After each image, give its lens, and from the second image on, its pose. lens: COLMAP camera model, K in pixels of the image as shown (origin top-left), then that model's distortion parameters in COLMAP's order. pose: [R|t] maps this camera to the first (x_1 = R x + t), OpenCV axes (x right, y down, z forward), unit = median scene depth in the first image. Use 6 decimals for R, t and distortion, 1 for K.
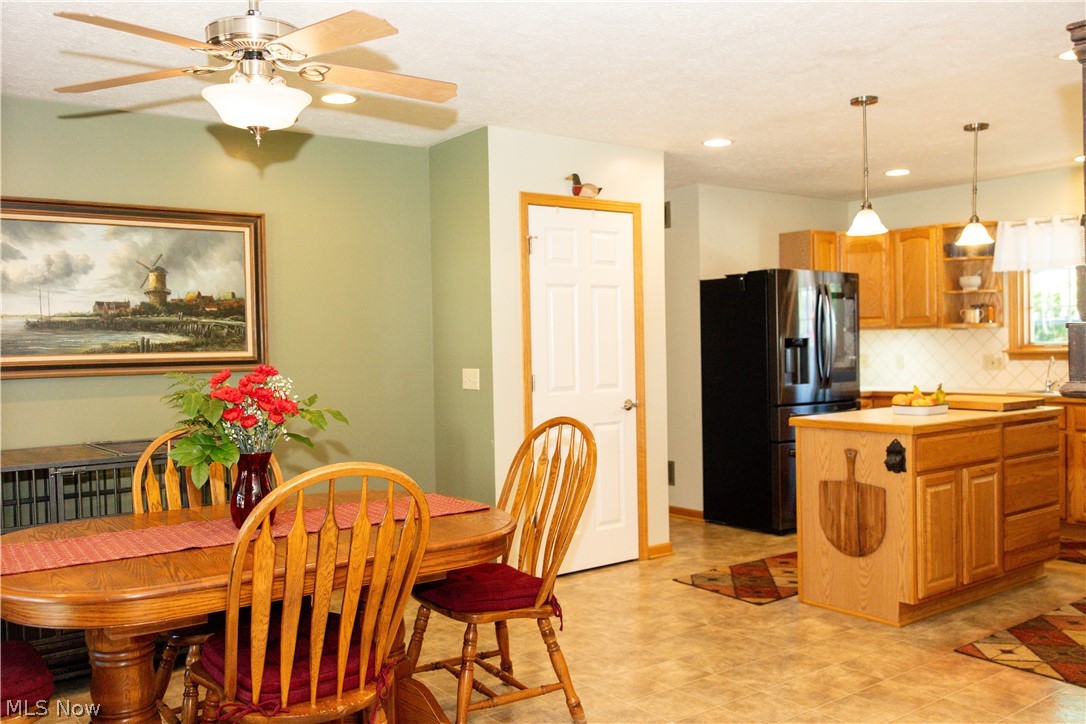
lens RADIAL K [[941.3, 0, 543.0], [0, 941.3, 362.0], [0, 0, 1]] dist [0.003526, 0.007376]
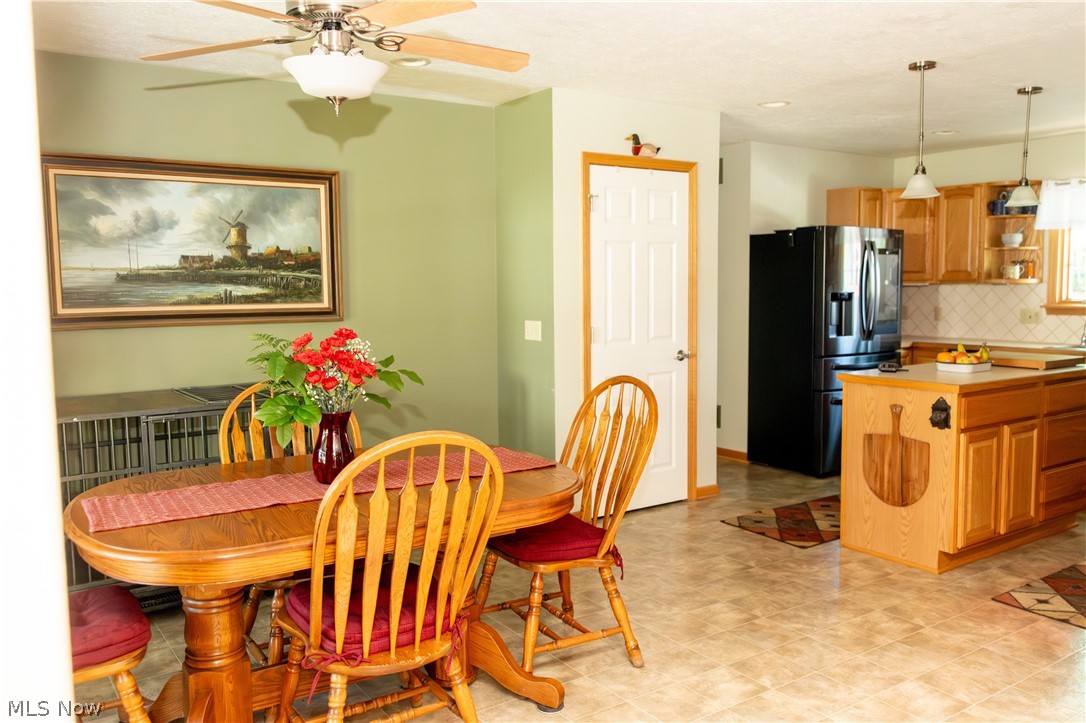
lens RADIAL K [[874.3, 0, 568.5], [0, 874.3, 353.7], [0, 0, 1]] dist [0.013833, -0.000726]
pose [[0.999600, 0.013637, -0.024770, -0.014268], [-0.012054, 0.997943, 0.062960, -0.021100], [0.025578, -0.062636, 0.997709, 0.022659]]
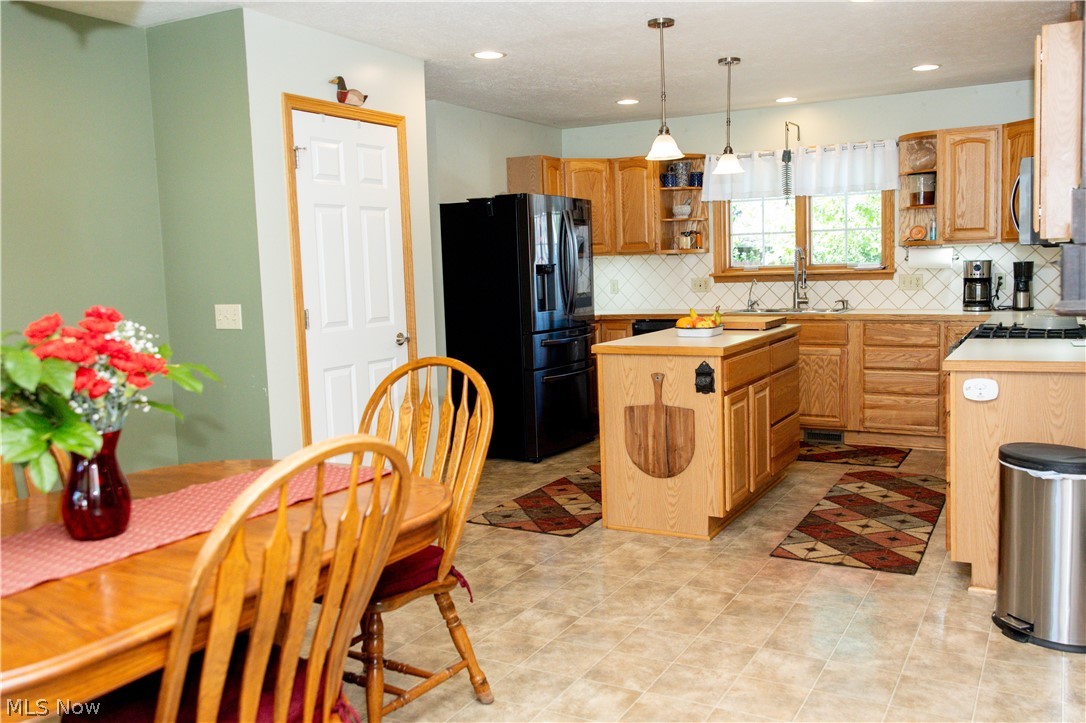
lens RADIAL K [[928.8, 0, 580.8], [0, 928.8, 351.4], [0, 0, 1]] dist [0.011475, 0.000880]
pose [[0.900655, -0.049951, 0.431653, -0.177541], [0.021487, 0.997275, 0.070572, -0.003315], [-0.434002, -0.054286, 0.899275, 0.139629]]
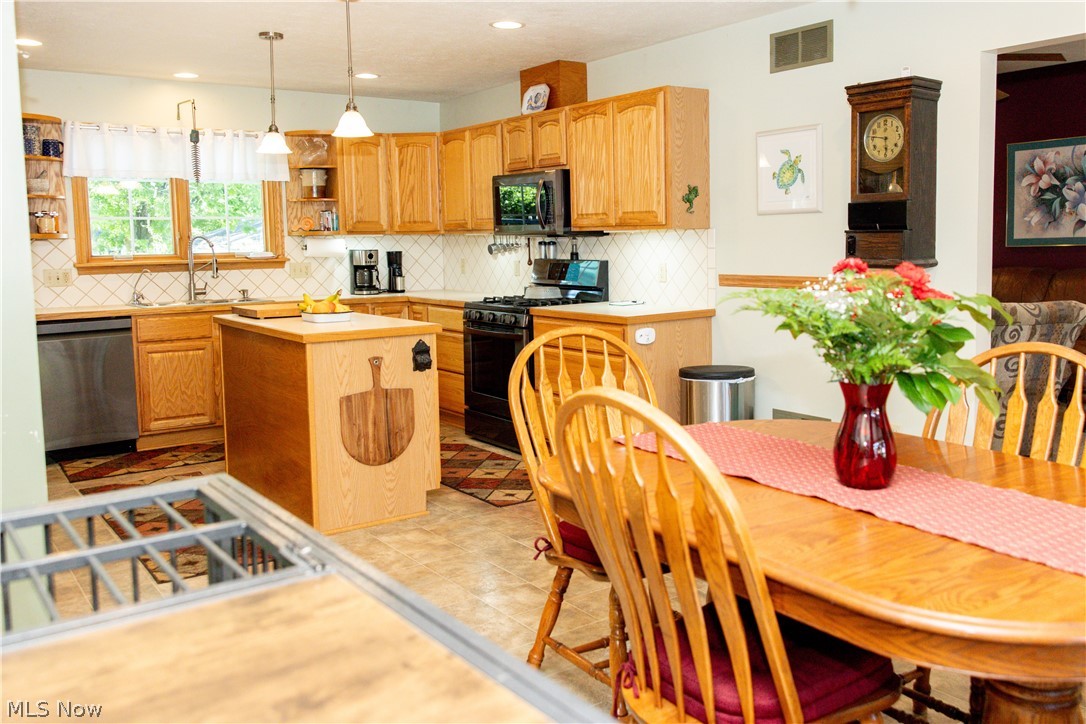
lens RADIAL K [[946.3, 0, 598.8], [0, 946.3, 319.5], [0, 0, 1]] dist [0.002502, -0.001168]
pose [[-0.009019, -0.066860, 0.997722, -0.655214], [0.034376, 0.997152, 0.067133, -0.004564], [-0.999368, 0.034903, -0.006695, 0.773232]]
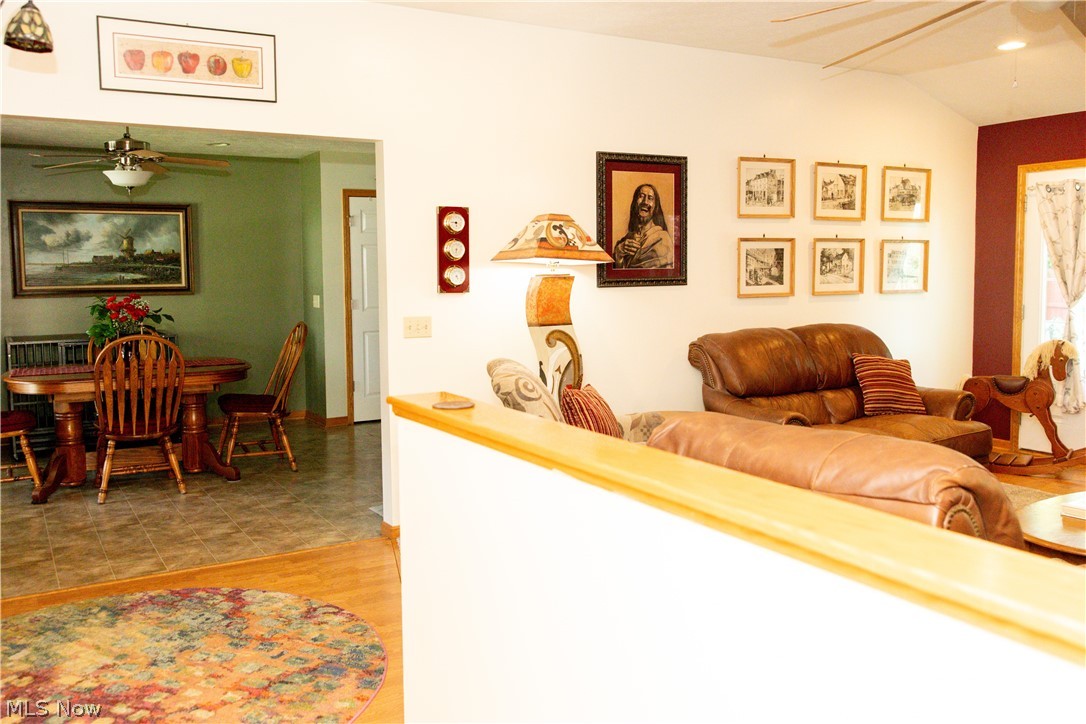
lens RADIAL K [[918.0, 0, 513.9], [0, 918.0, 337.1], [0, 0, 1]] dist [0.011176, -0.004183]
pose [[0.991506, 0.019759, -0.128552, 0.558357], [-0.012468, 0.998280, 0.057280, -0.019347], [0.129463, -0.055191, 0.990047, -0.659158]]
